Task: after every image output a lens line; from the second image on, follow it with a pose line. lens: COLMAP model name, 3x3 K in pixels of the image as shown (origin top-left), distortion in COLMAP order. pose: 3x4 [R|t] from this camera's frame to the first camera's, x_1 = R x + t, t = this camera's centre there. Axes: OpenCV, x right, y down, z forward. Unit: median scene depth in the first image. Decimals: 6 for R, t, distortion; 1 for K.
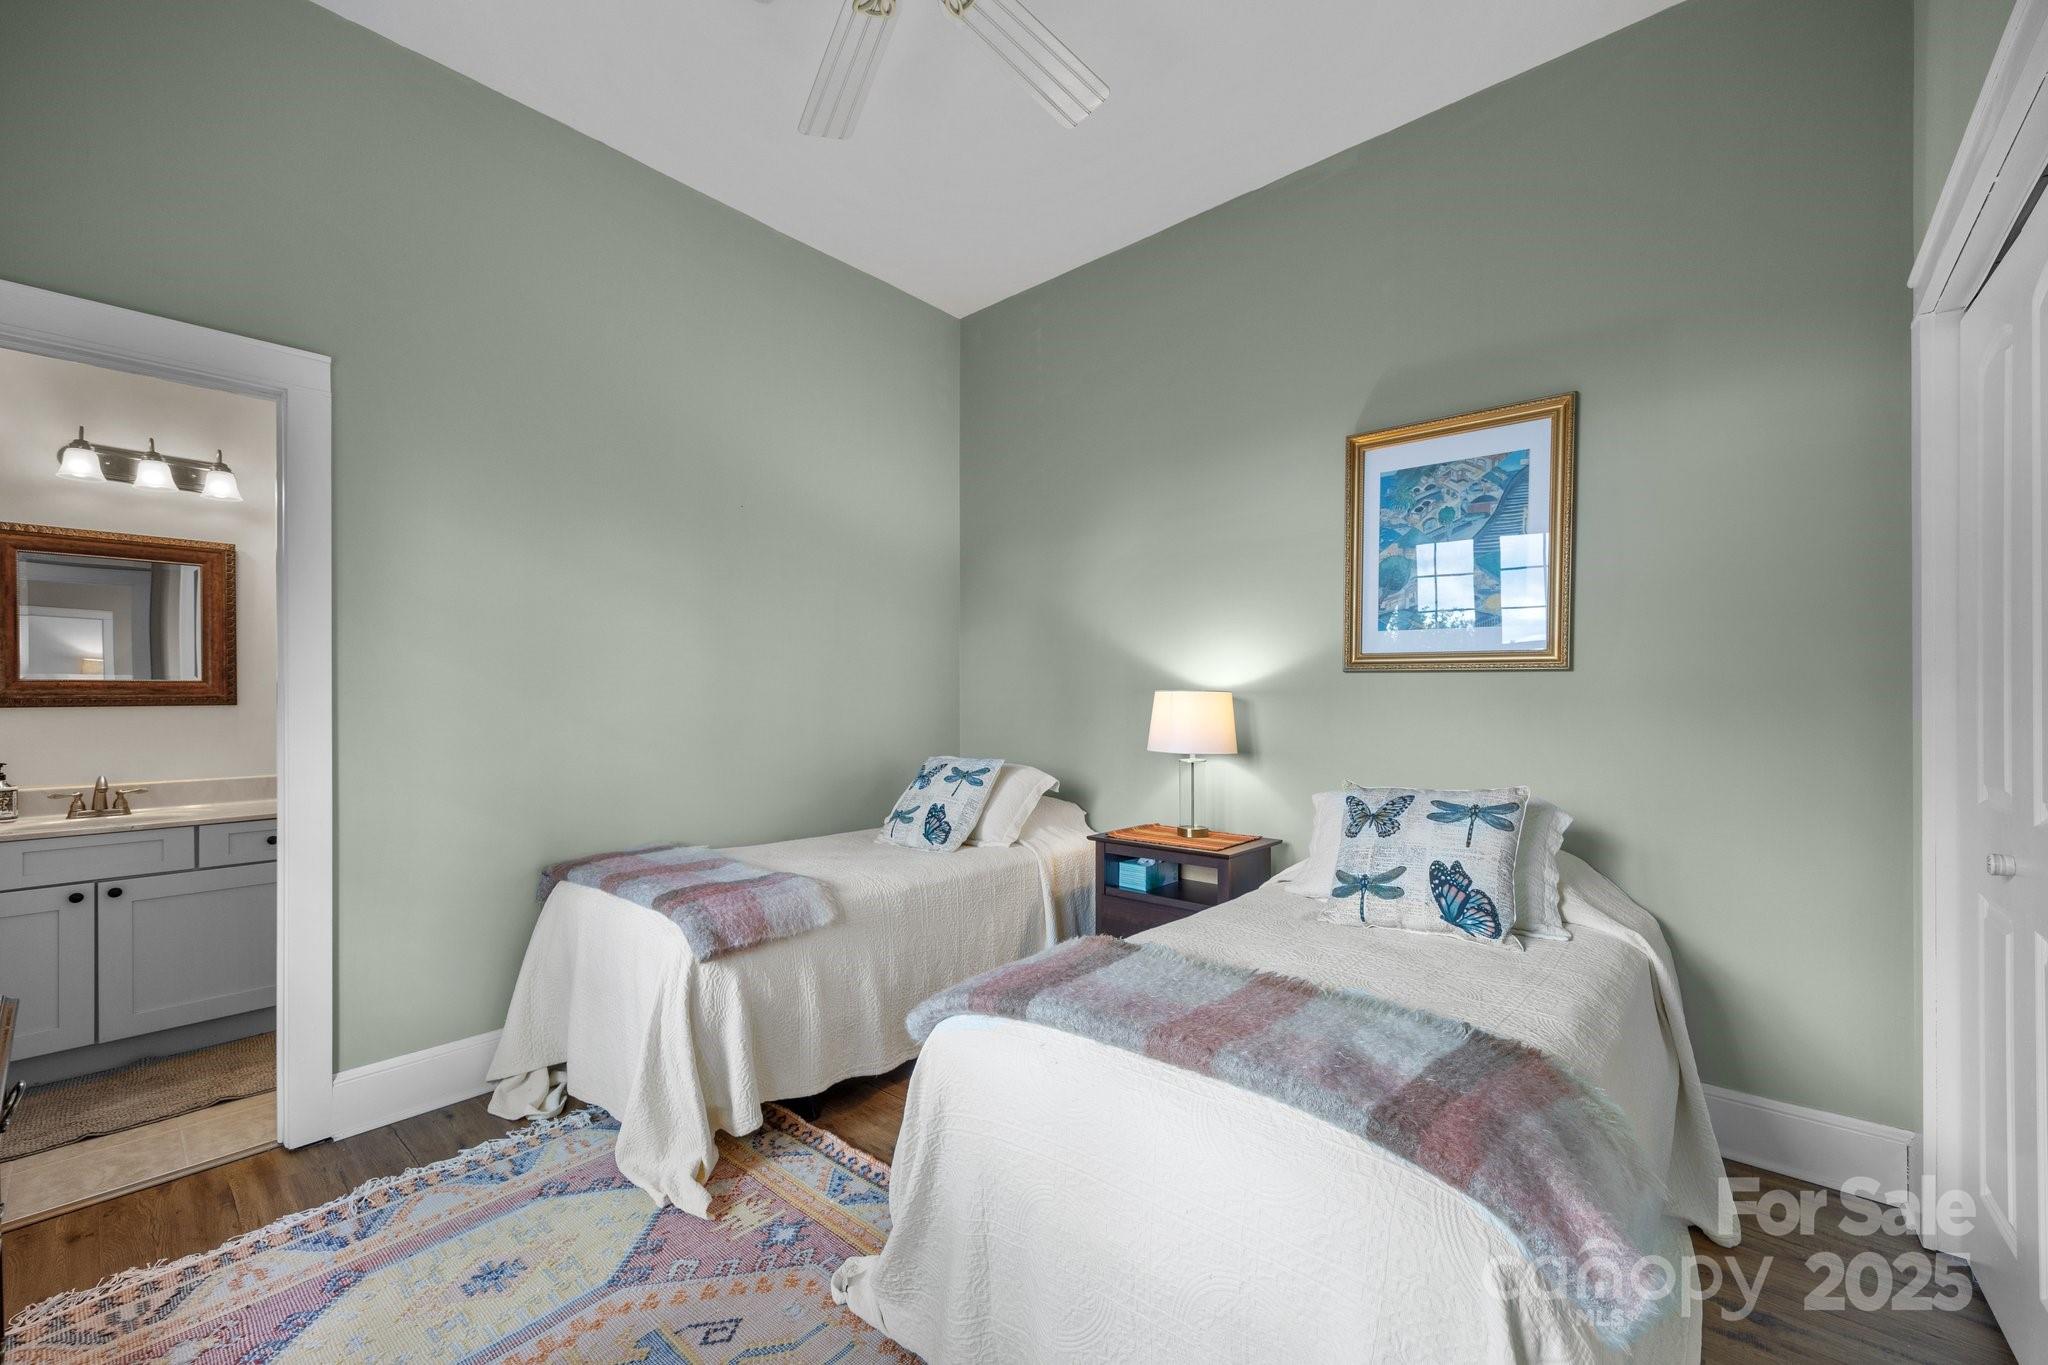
lens RADIAL K [[787.4, 0, 1028.8], [0, 787.4, 693.8], [0, 0, 1]] dist [0.001406, -0.001080]
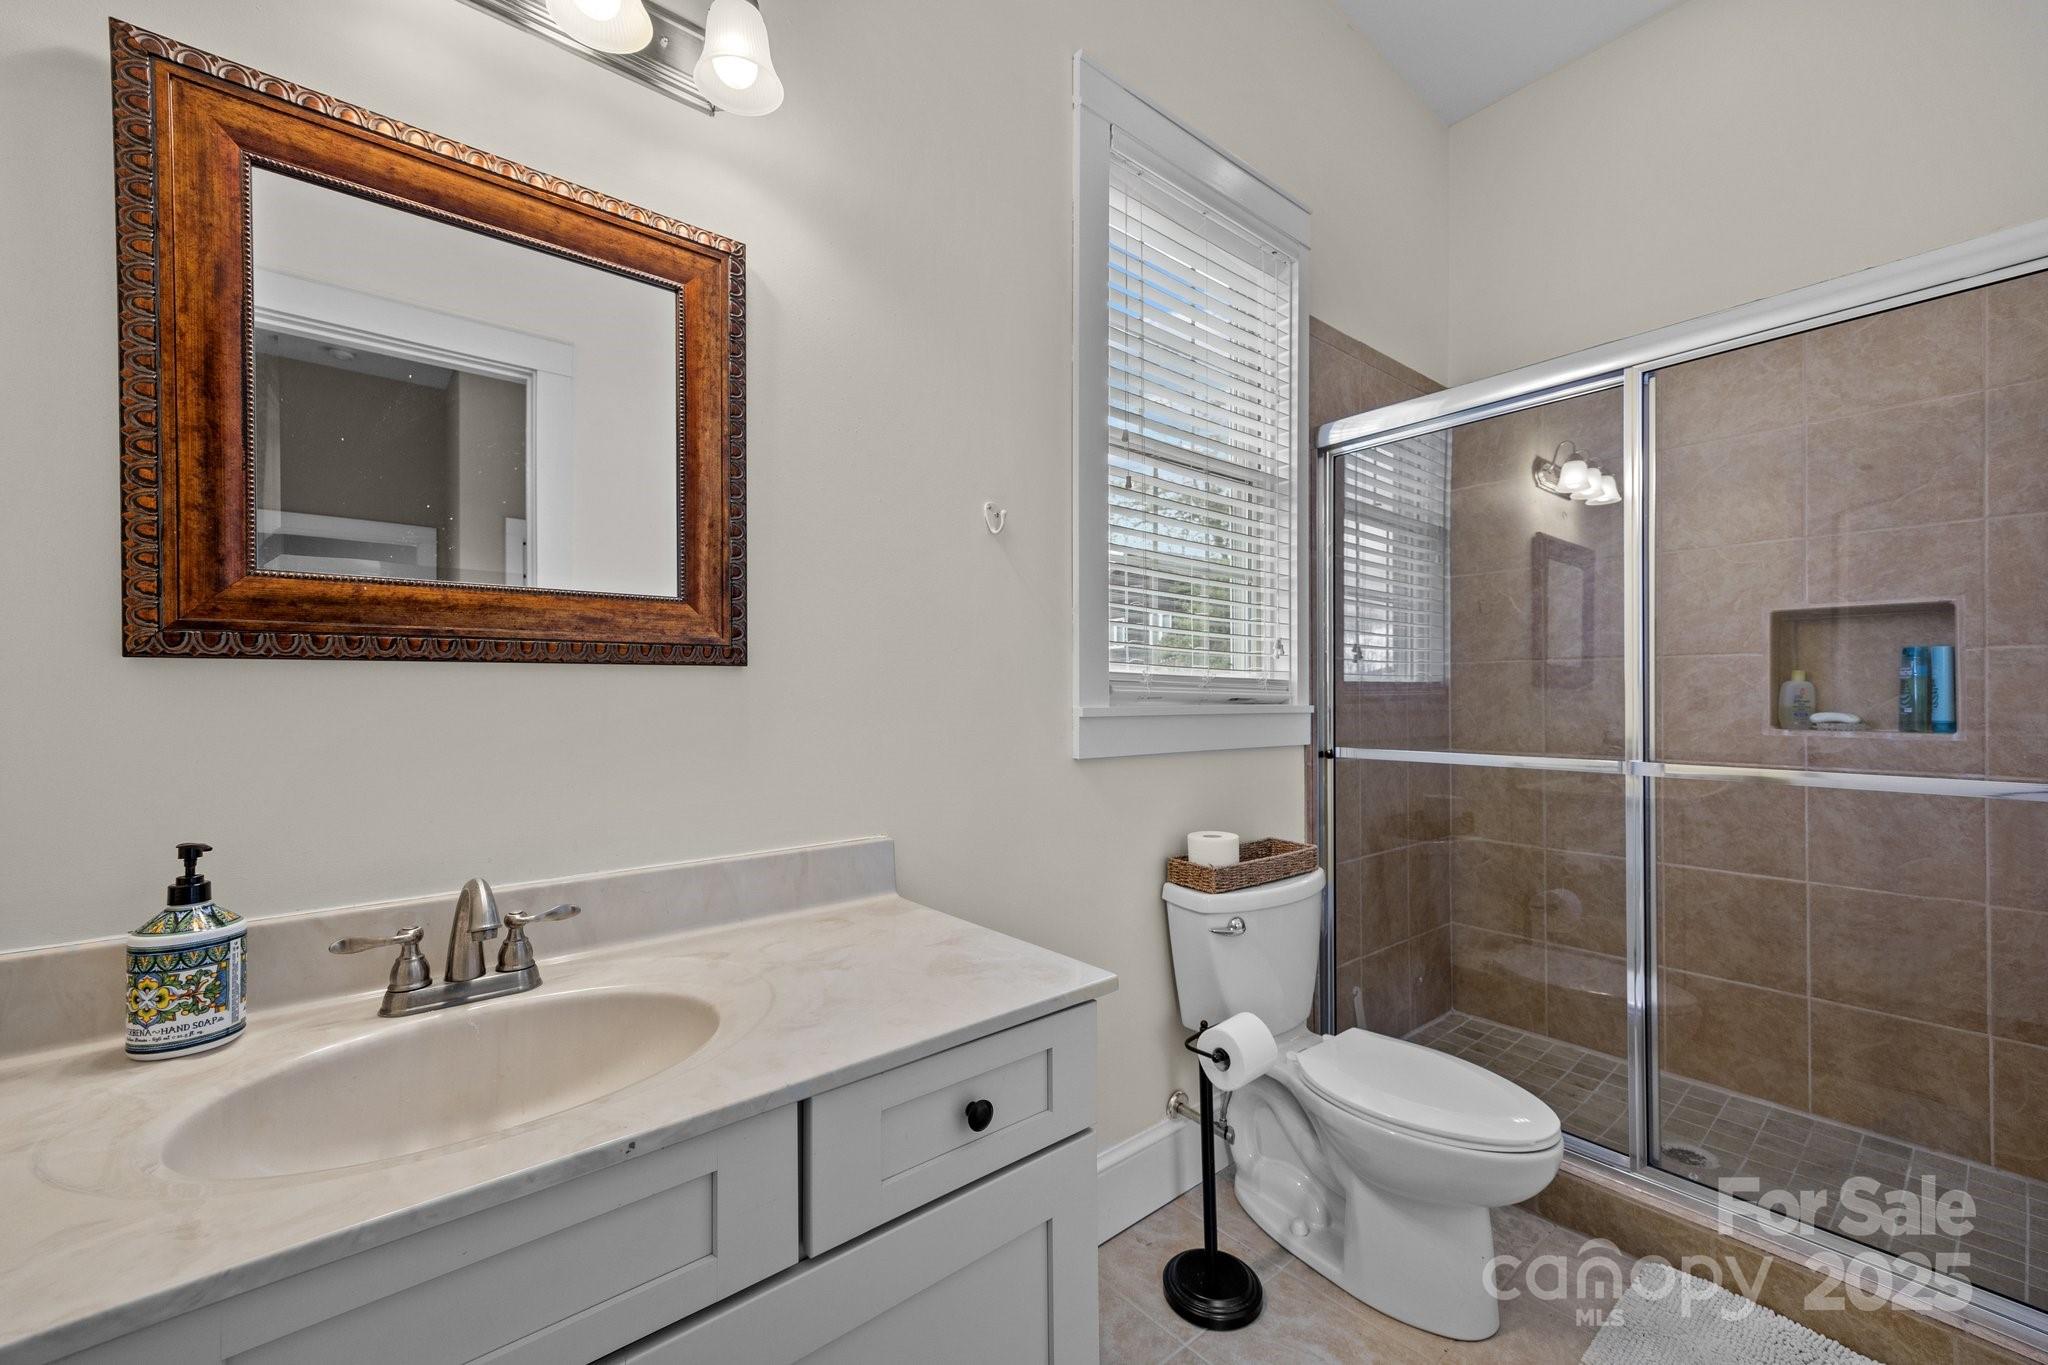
lens RADIAL K [[787.4, 0, 1021.2], [0, 787.4, 688.9], [0, 0, 1]] dist [0.001406, -0.001080]
pose [[0.984802, -0.002470, -0.173664, -0.909092], [0.001296, 0.999976, -0.006873, 0.031309], [0.173677, 0.006544, 0.984781, 0.728842]]
